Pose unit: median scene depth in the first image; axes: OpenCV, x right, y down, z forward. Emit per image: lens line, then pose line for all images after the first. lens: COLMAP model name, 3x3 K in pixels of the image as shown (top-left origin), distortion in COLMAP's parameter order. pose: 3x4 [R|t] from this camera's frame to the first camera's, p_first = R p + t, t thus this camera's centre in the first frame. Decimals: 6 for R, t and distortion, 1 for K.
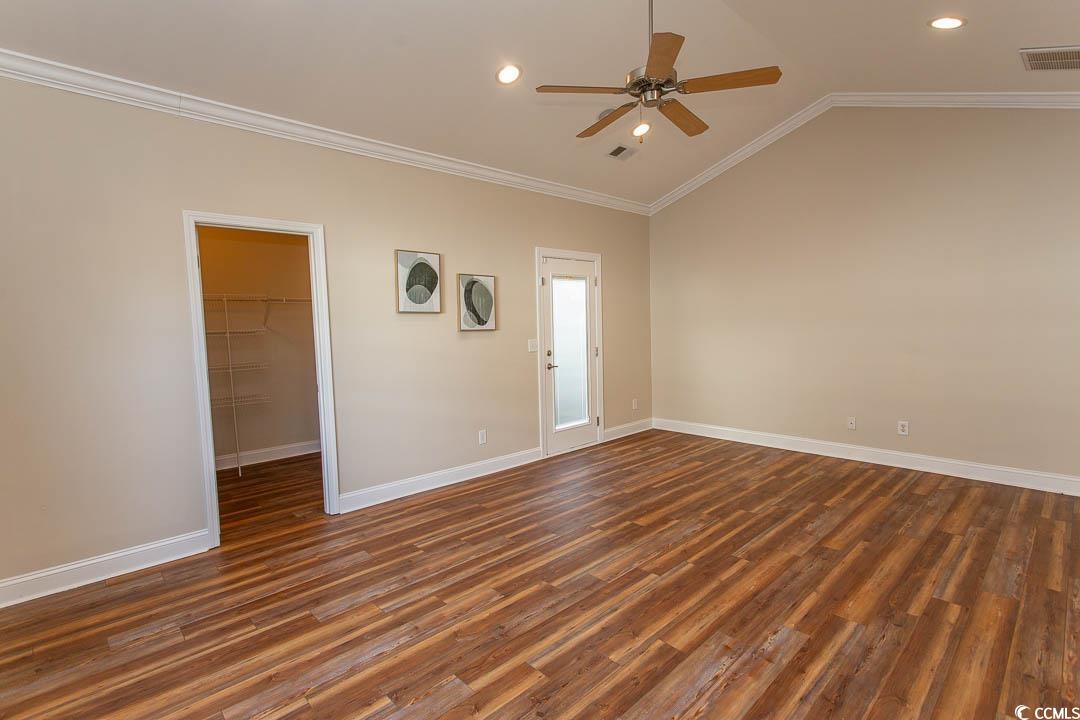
lens RADIAL K [[518.2, 0, 539.0], [0, 518.2, 359.3], [0, 0, 1]] dist [-0.003229, 0.000740]
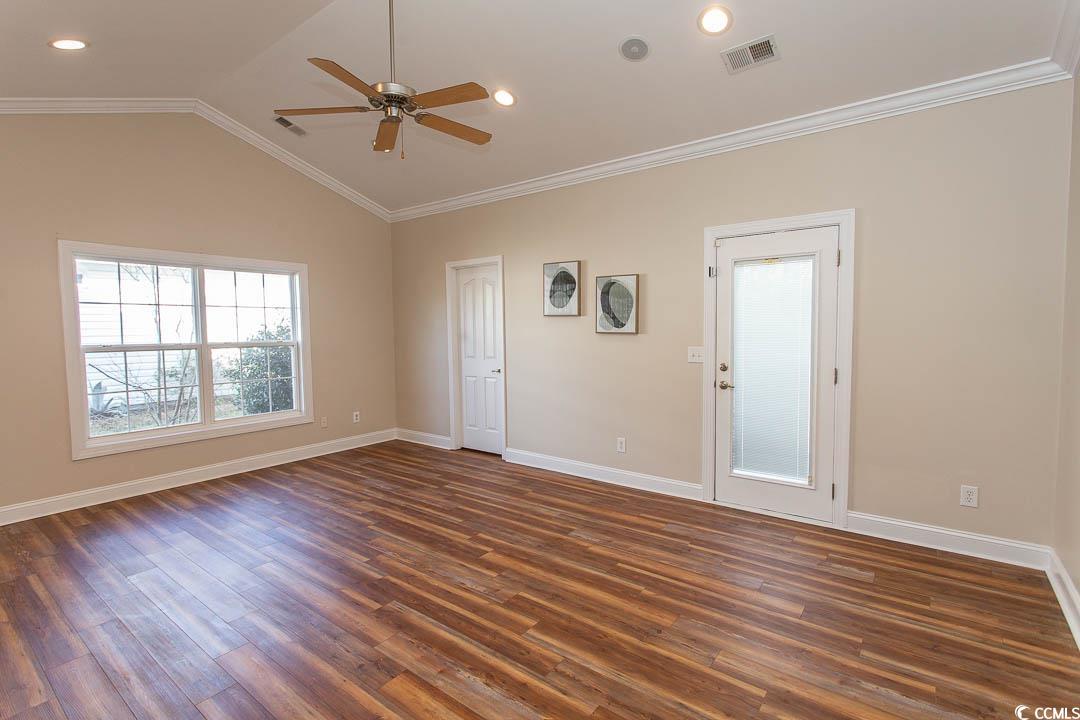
lens RADIAL K [[518.2, 0, 538.7], [0, 518.2, 359.0], [0, 0, 1]] dist [-0.003229, 0.000740]
pose [[0.148148, 0.088547, -0.984993, 0.891861], [-0.061741, 0.994869, 0.080148, -0.083800], [0.987036, 0.048941, 0.152855, 0.783396]]
